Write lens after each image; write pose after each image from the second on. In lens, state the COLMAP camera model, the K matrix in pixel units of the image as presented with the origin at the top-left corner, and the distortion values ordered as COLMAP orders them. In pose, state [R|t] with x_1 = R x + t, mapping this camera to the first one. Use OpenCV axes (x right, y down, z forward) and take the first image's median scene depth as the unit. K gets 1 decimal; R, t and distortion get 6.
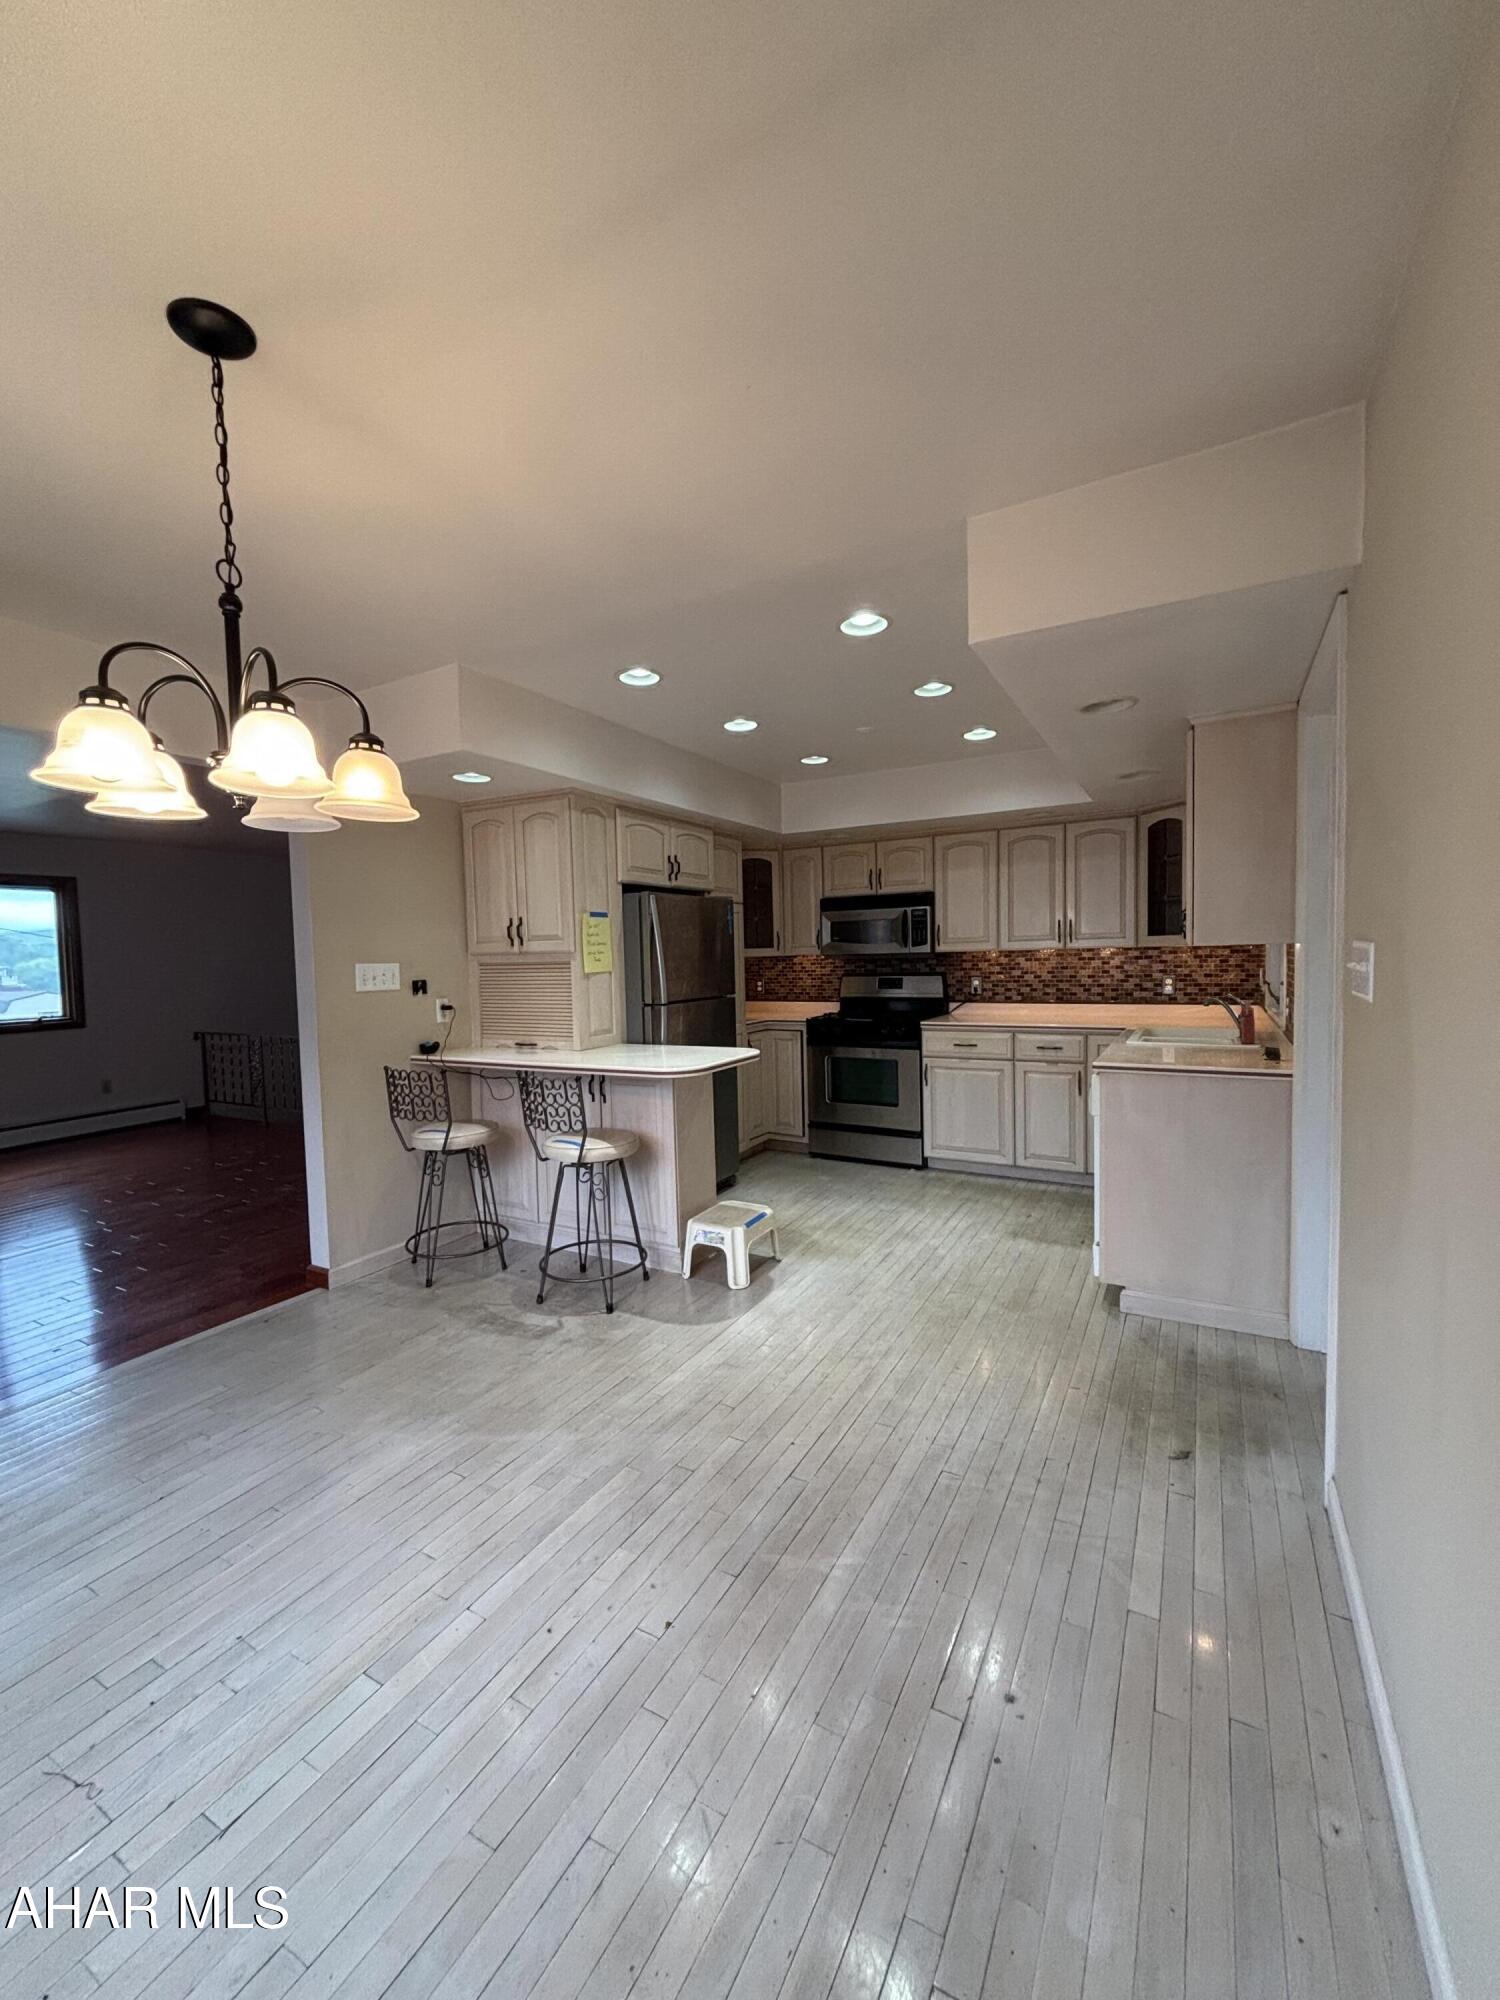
lens RADIAL K [[808.7, 0, 747.2], [0, 808.7, 994.6], [0, 0, 1]] dist [0.018846, -0.005894]
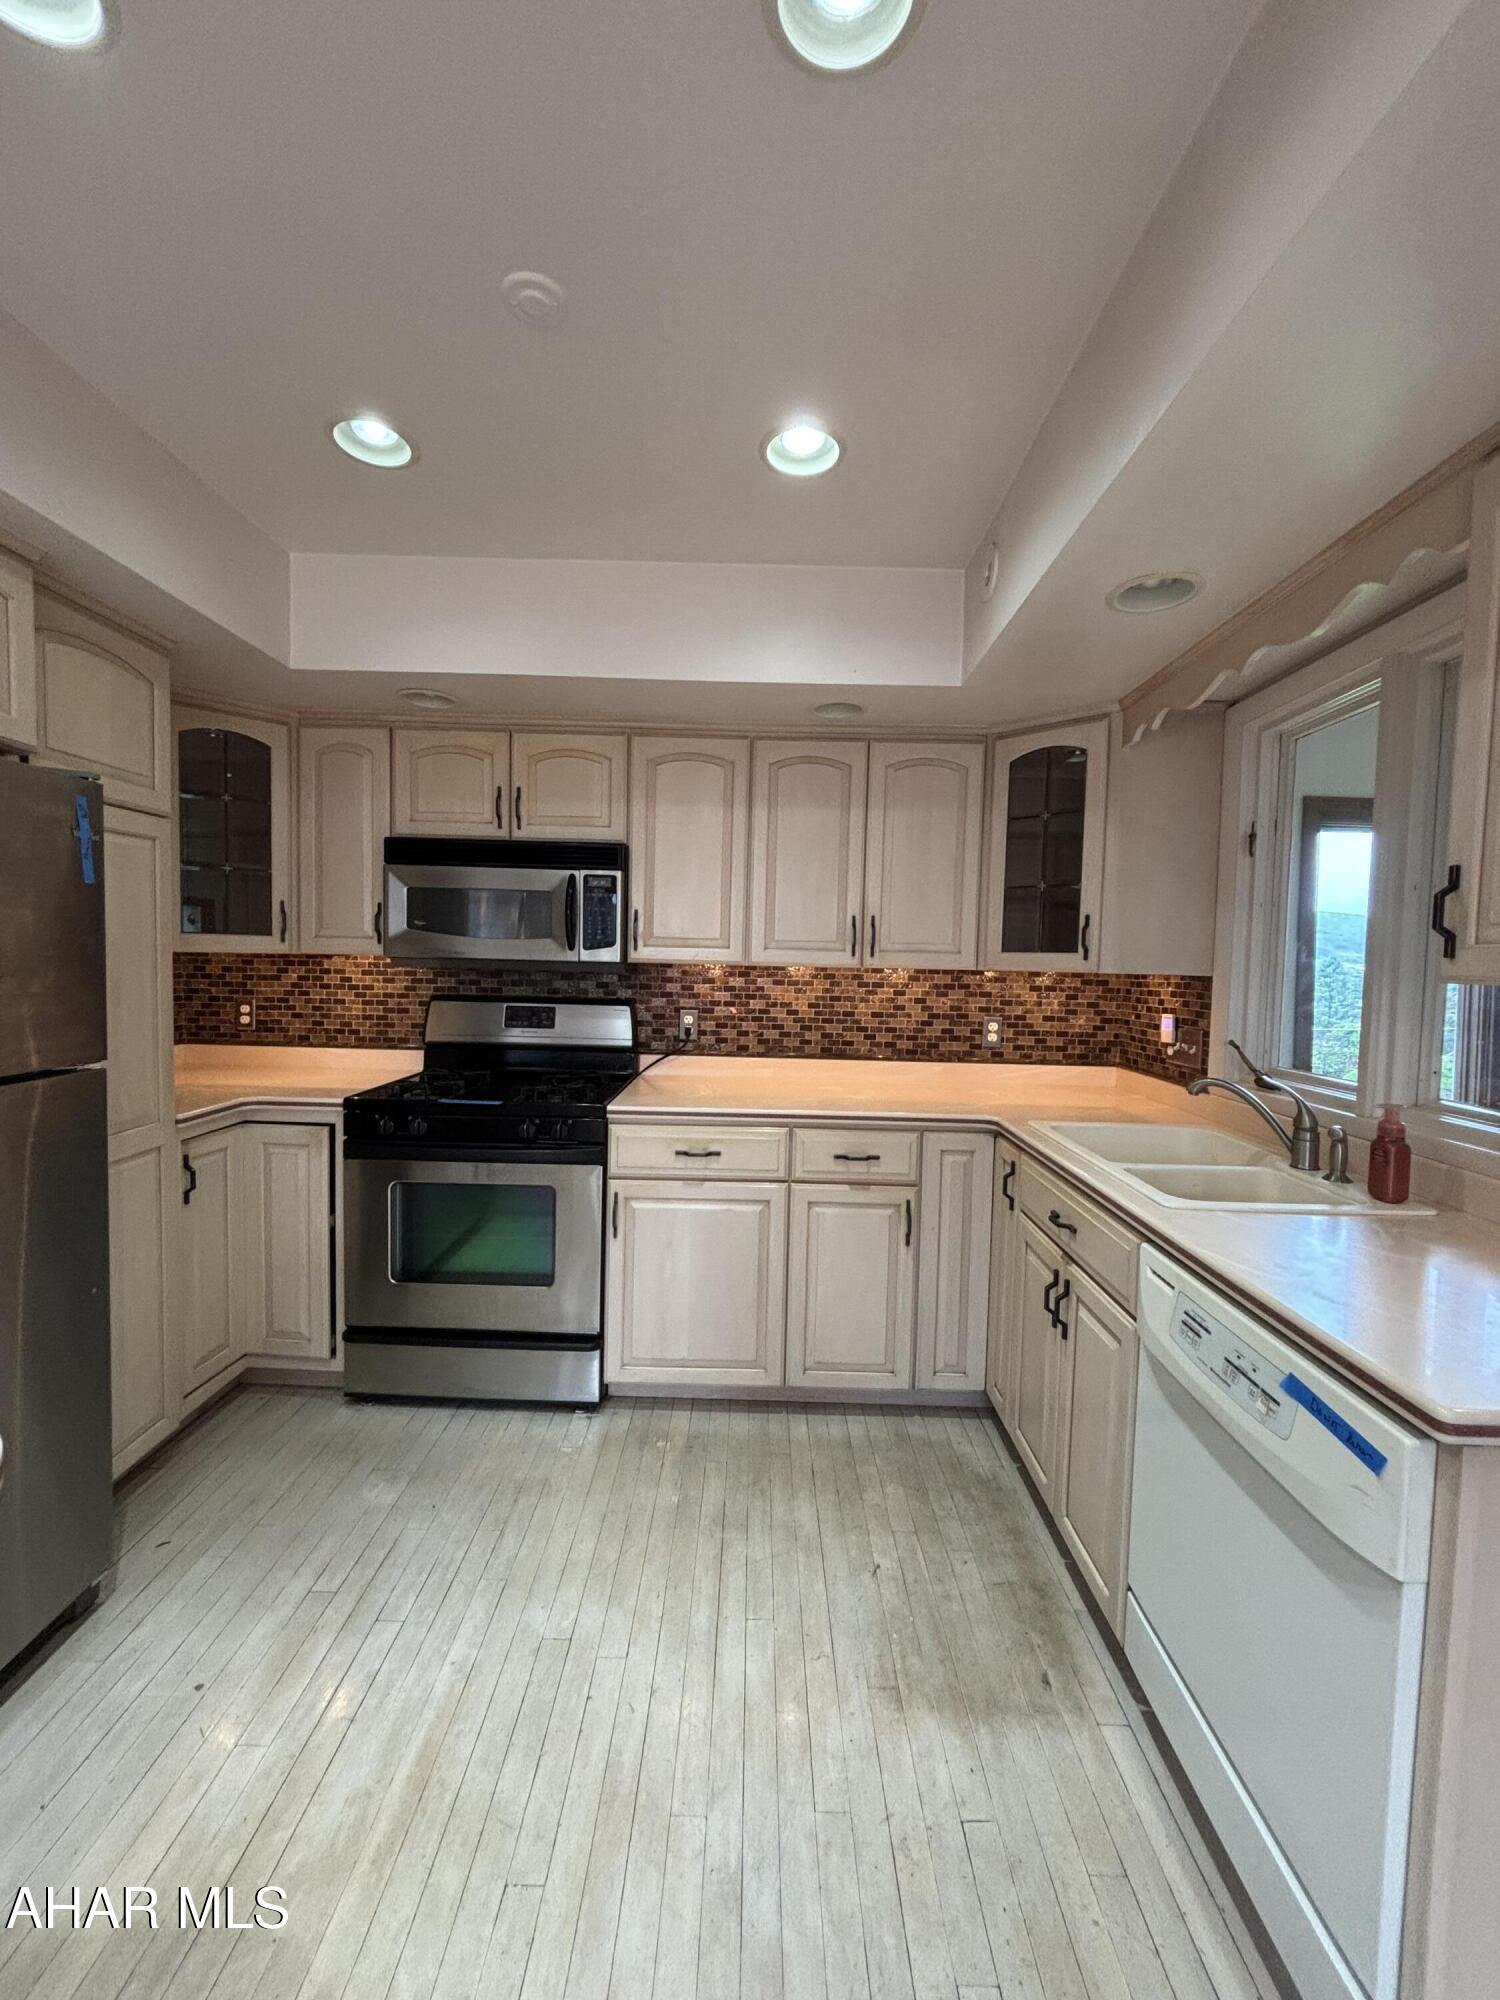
lens RADIAL K [[807.7, 0, 750.5], [0, 807.7, 1001.8], [0, 0, 1]] dist [0.012615, -0.006565]
pose [[0.873164, 0.019553, 0.487033, 0.053936], [-0.022049, 0.999757, -0.000608, -0.030070], [-0.486927, -0.010208, 0.873383, 0.539018]]
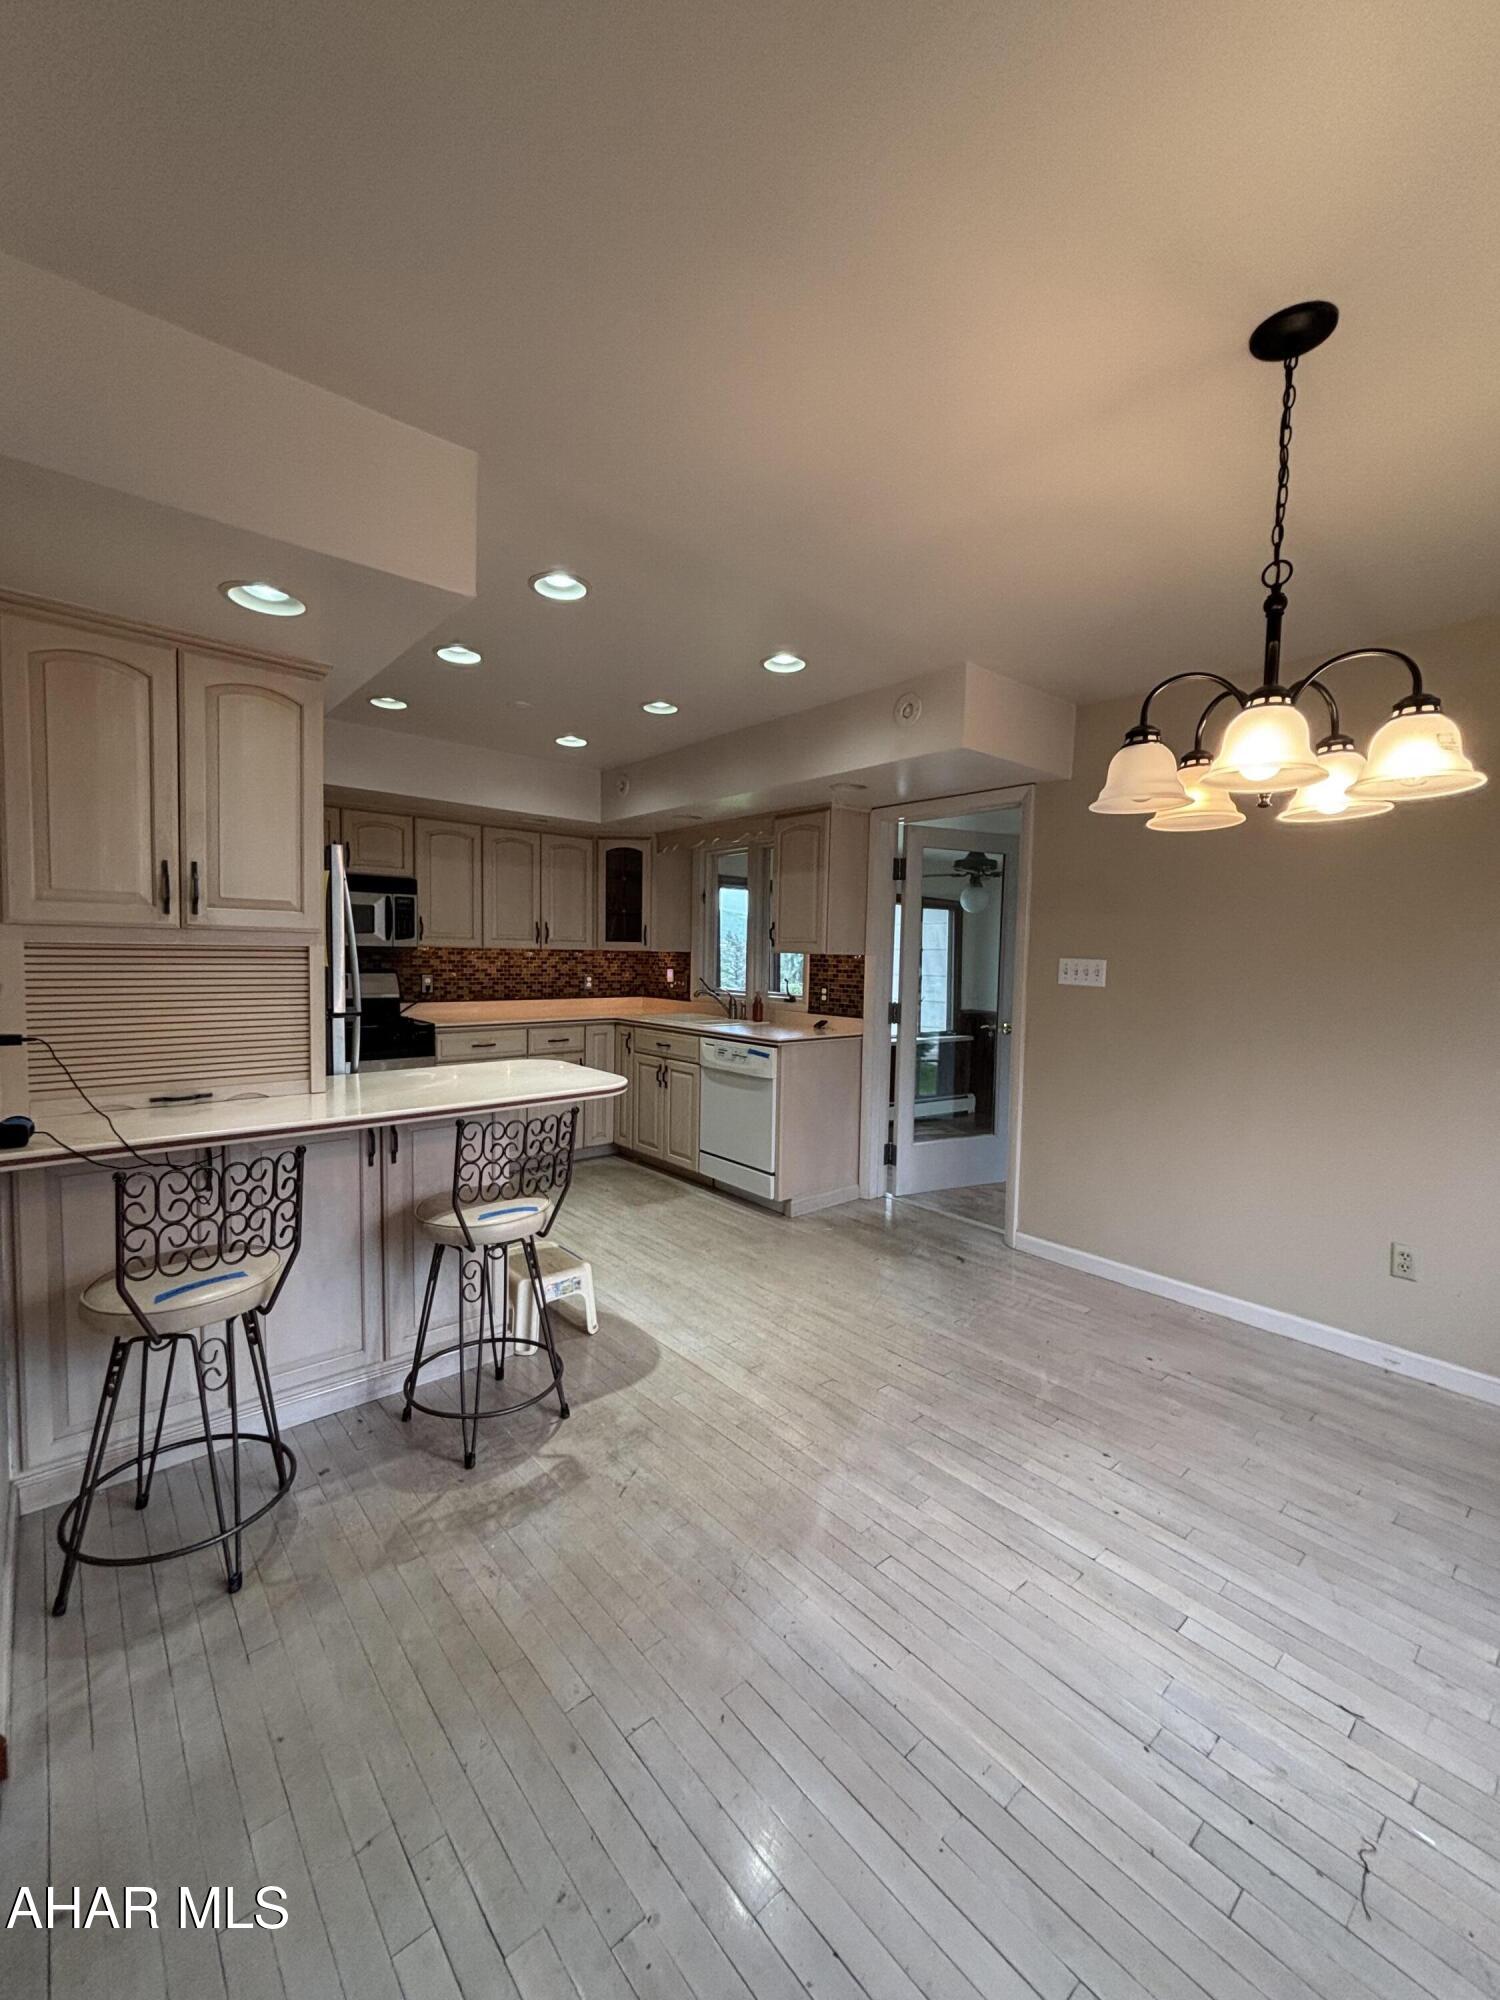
lens RADIAL K [[808.7, 0, 747.2], [0, 808.7, 994.6], [0, 0, 1]] dist [0.018846, -0.005894]
pose [[0.339001, -0.019974, 0.940574, -0.519028], [0.017757, 0.999732, 0.014831, -0.006668], [-0.940619, 0.011674, 0.339265, 0.365970]]
